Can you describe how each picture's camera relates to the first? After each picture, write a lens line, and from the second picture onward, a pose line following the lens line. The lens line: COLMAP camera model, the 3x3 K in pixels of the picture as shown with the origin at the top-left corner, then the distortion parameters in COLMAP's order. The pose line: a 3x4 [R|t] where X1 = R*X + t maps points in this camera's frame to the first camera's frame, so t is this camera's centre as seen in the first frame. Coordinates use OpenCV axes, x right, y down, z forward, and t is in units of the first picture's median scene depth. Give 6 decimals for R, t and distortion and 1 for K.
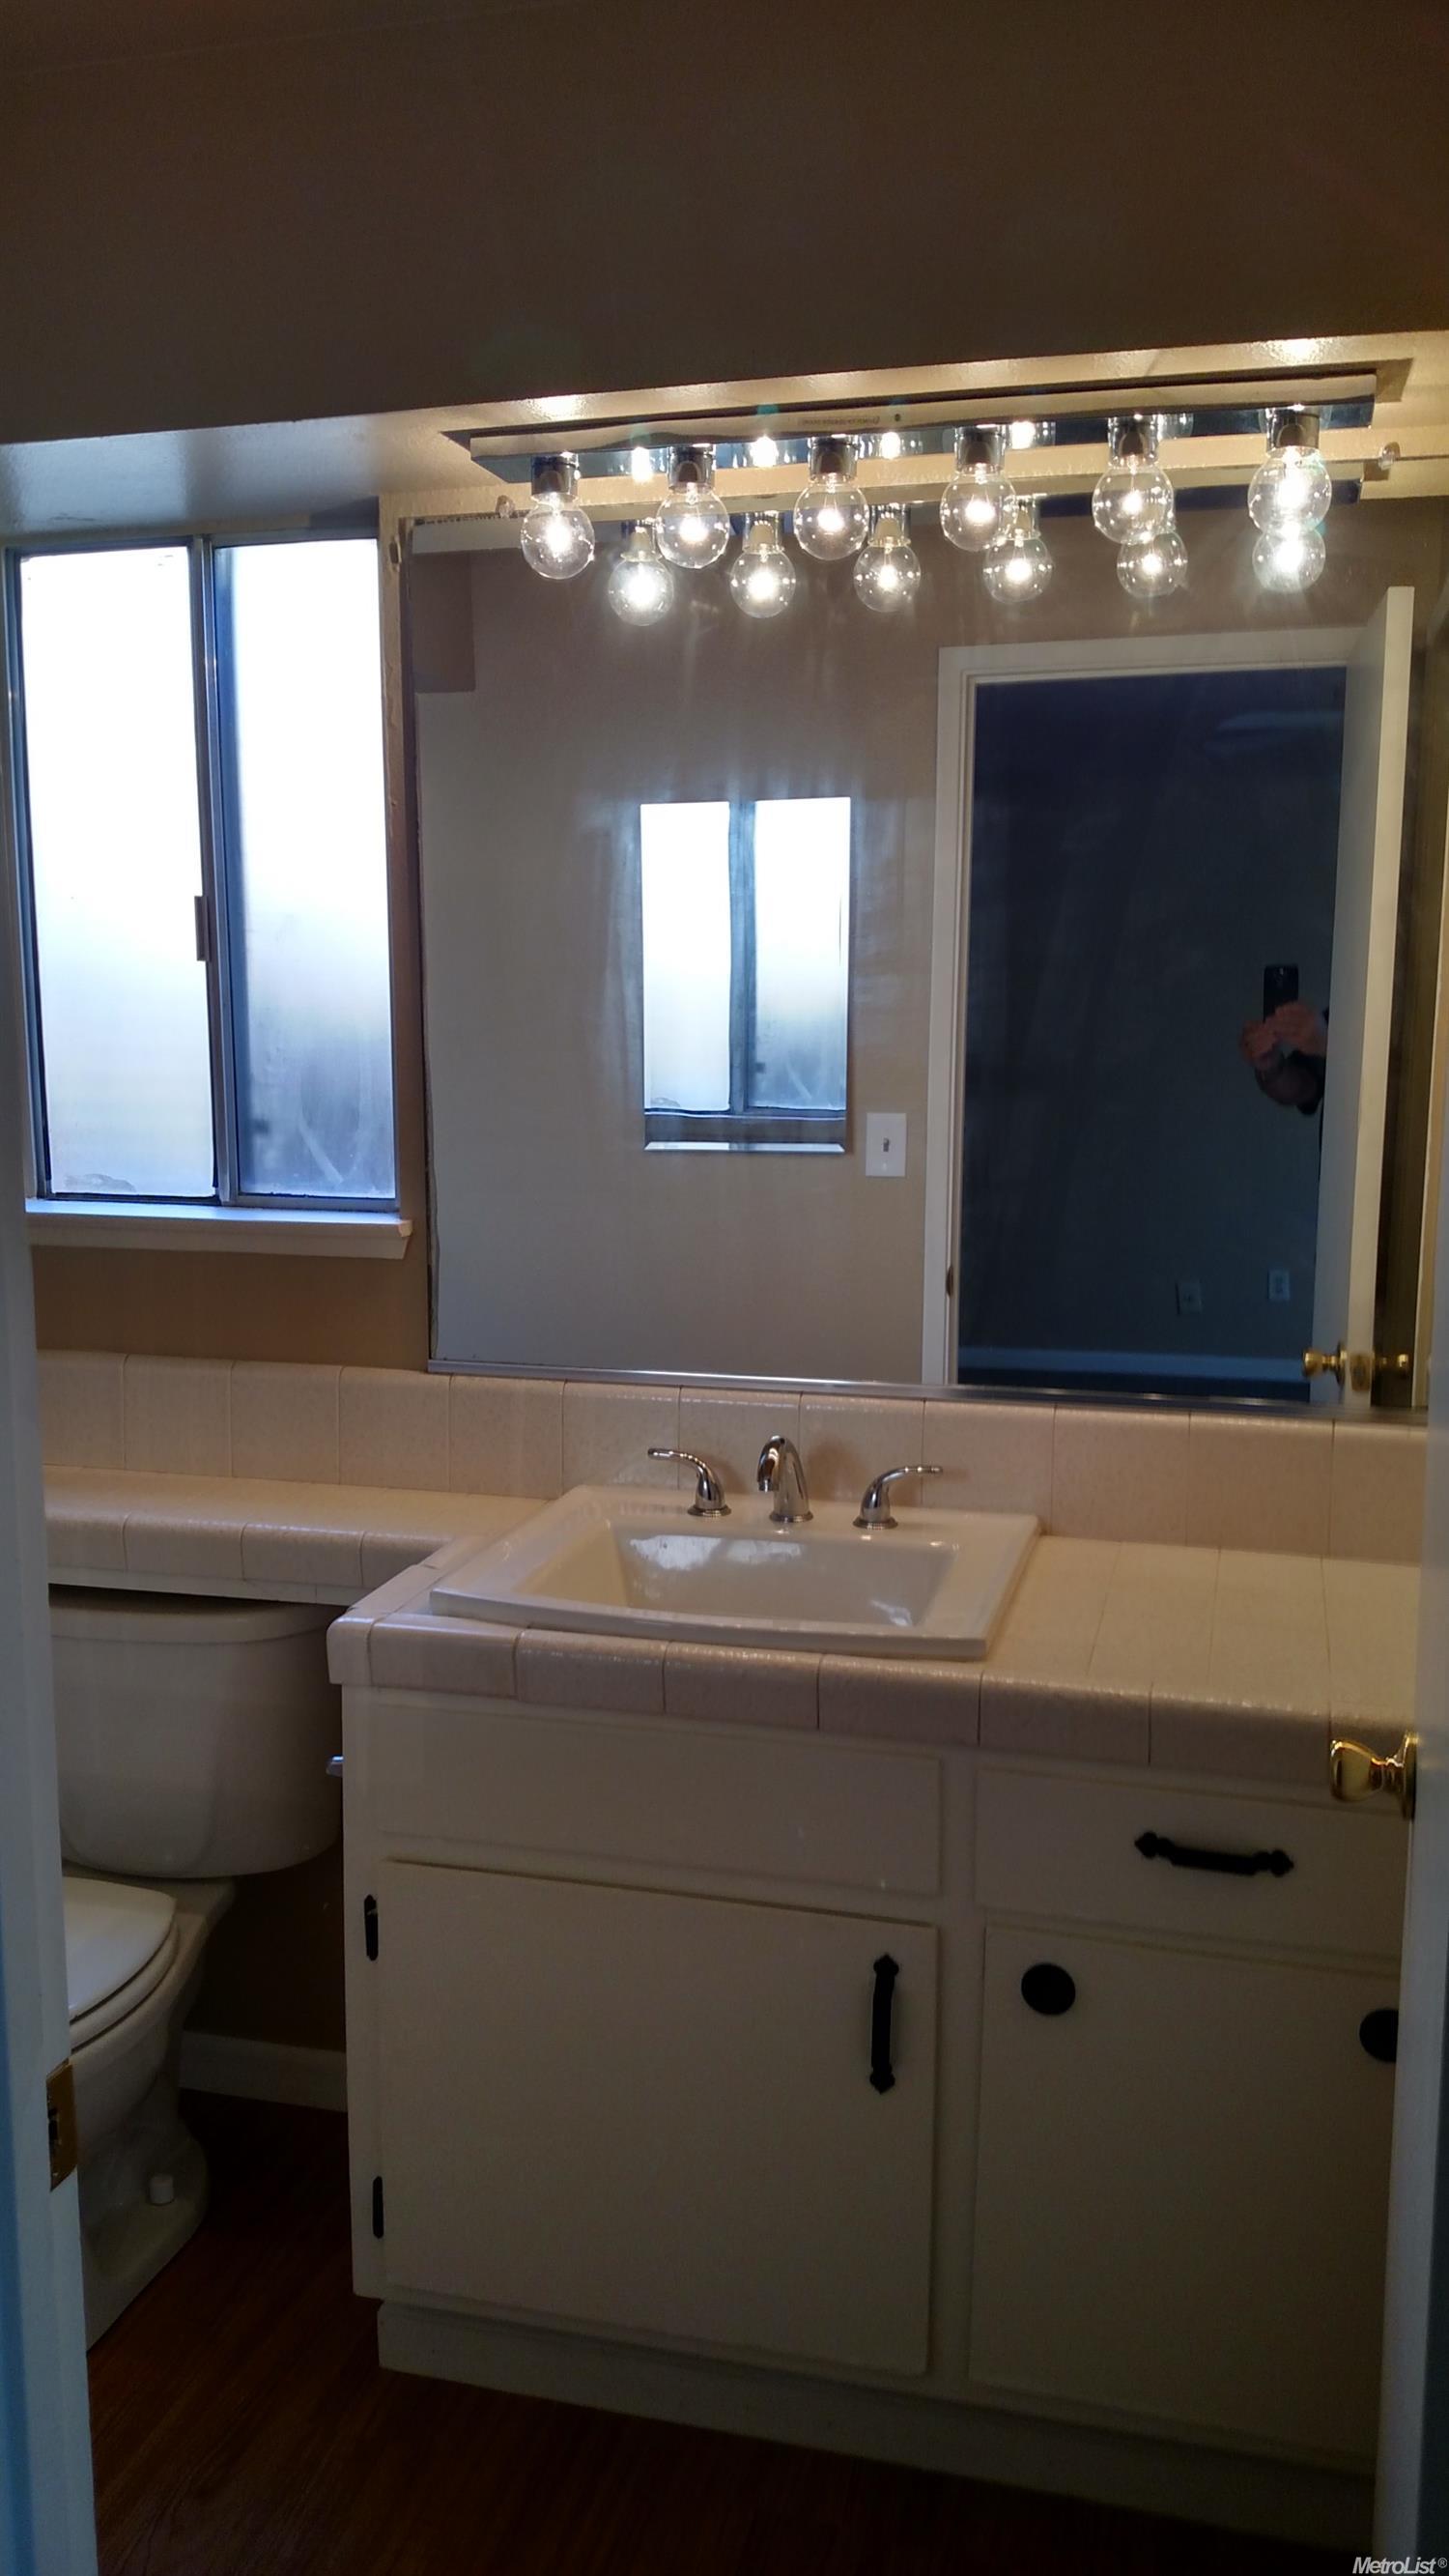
lens RADIAL K [[2002.4, 0, 725.2], [0, 2002.4, 1296.3], [0, 0, 1]] dist [0.272023, -0.629530]
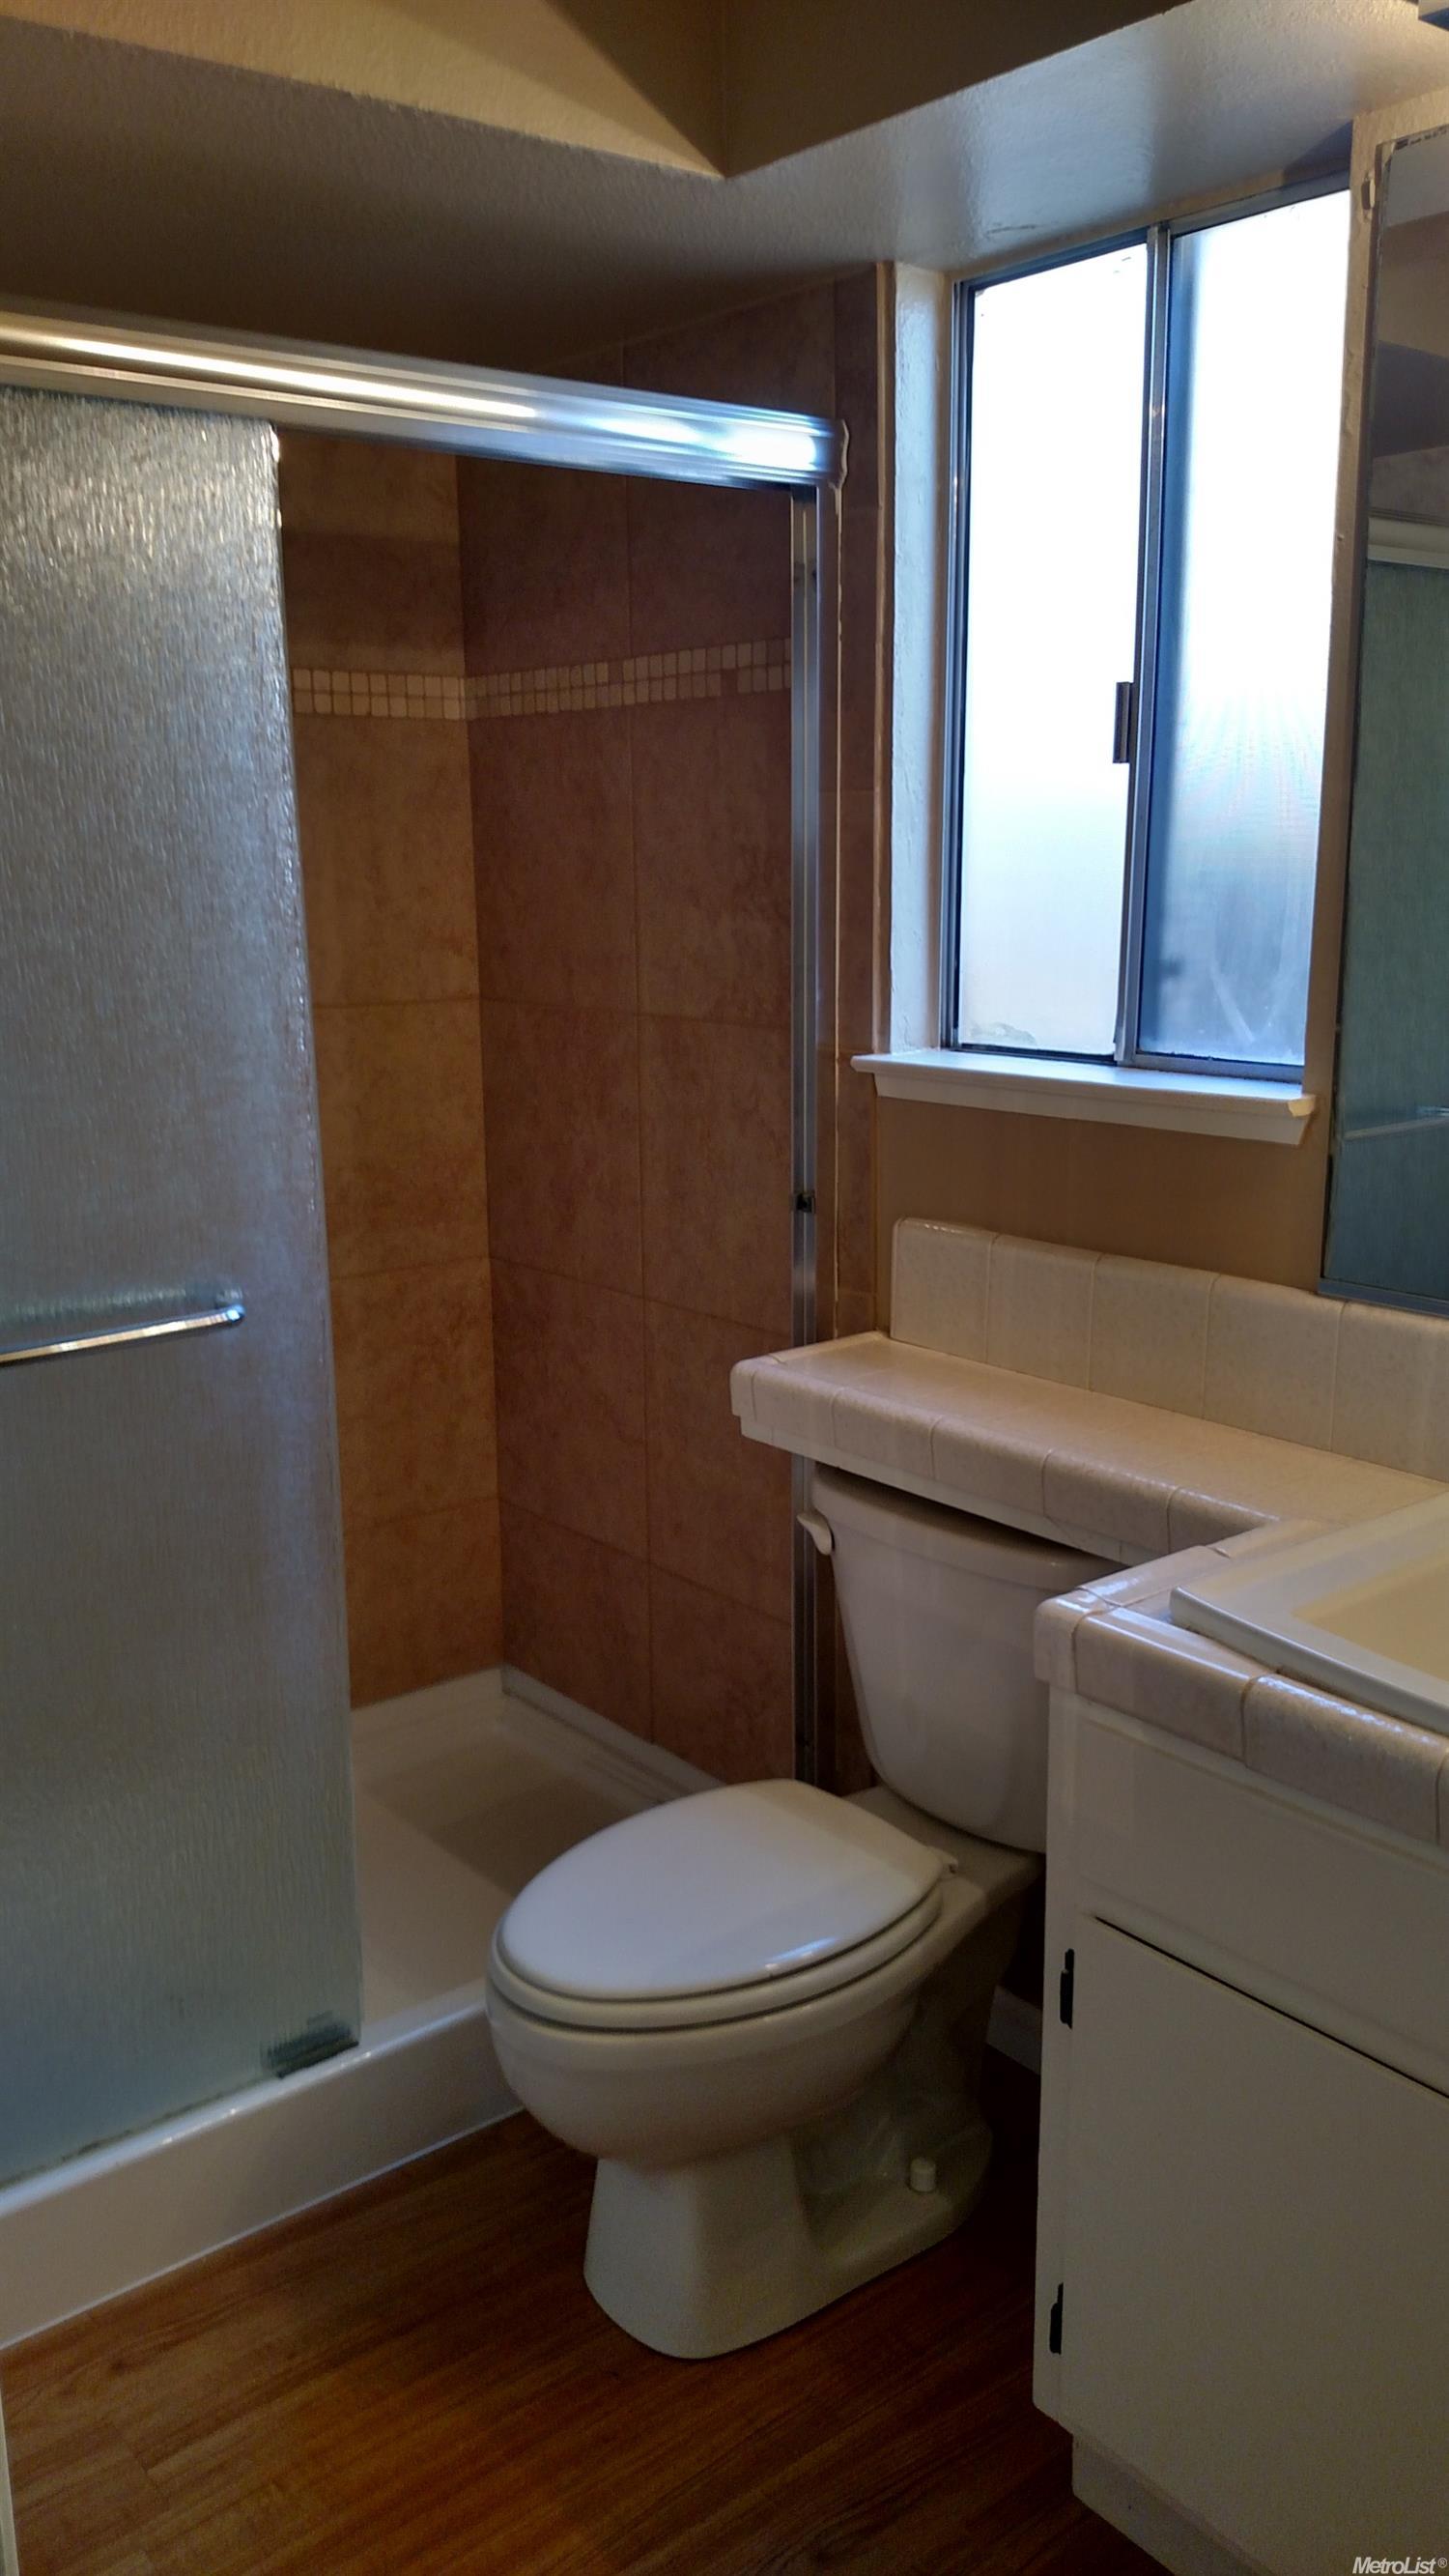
lens RADIAL K [[2043.2, 0, 720.6], [0, 2043.2, 1301.9], [0, 0, 1]] dist [0.106619, -0.178452]
pose [[0.809483, 0.116786, -0.575411, 0.120005], [-0.073362, 0.992457, 0.098225, -0.019980], [0.582542, -0.037298, 0.811945, 0.228232]]
